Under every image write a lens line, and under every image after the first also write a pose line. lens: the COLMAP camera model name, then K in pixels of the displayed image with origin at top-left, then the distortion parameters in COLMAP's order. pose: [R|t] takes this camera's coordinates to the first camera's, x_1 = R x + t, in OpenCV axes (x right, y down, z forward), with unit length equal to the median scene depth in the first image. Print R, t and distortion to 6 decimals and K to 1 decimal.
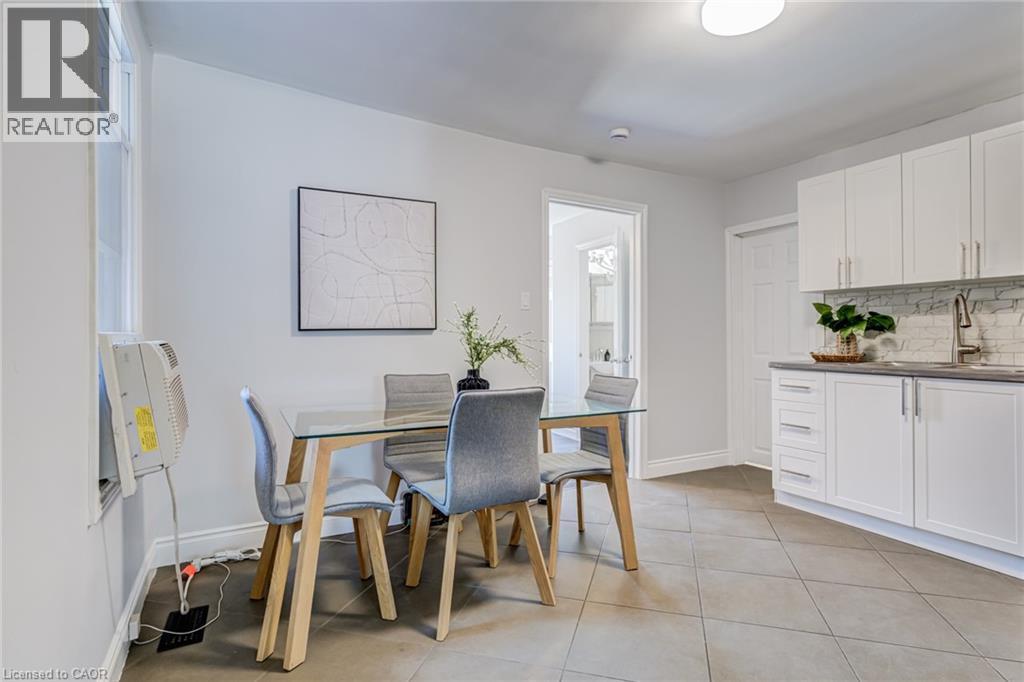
lens RADIAL K [[504.1, 0, 509.3], [0, 504.1, 336.5], [0, 0, 1]] dist [-0.003289, -0.000335]
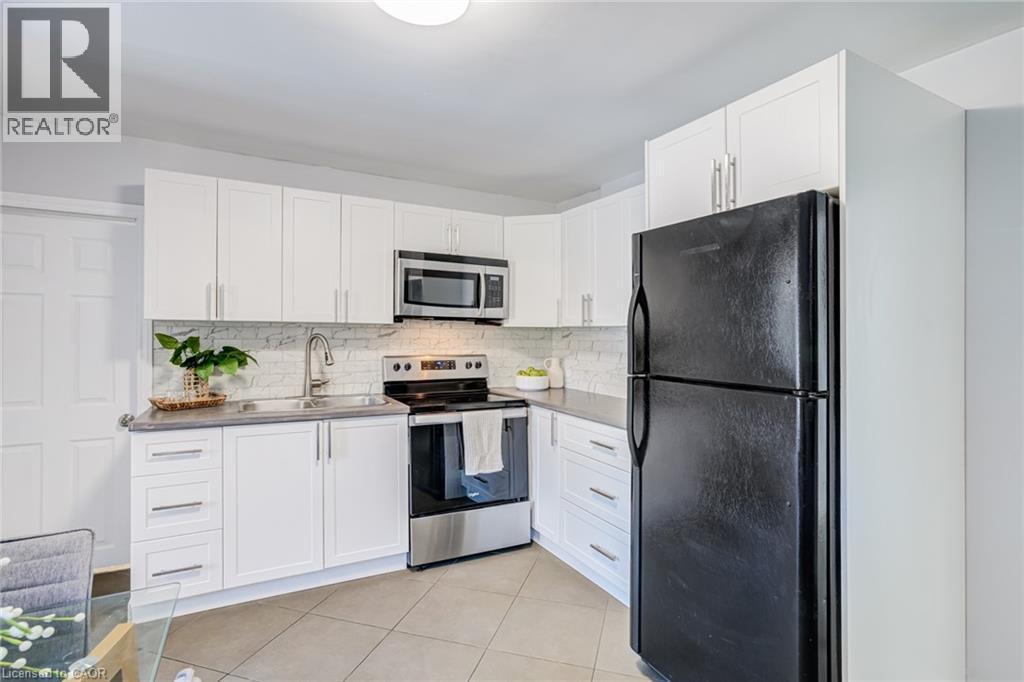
lens RADIAL K [[504.1, 0, 514.9], [0, 504.1, 325.5], [0, 0, 1]] dist [-0.003289, -0.000335]
pose [[-0.000871, 0.008906, 0.999960, -0.173500], [-0.007853, 0.999929, -0.008913, -0.085141], [-0.999969, -0.007860, -0.000801, 0.513756]]
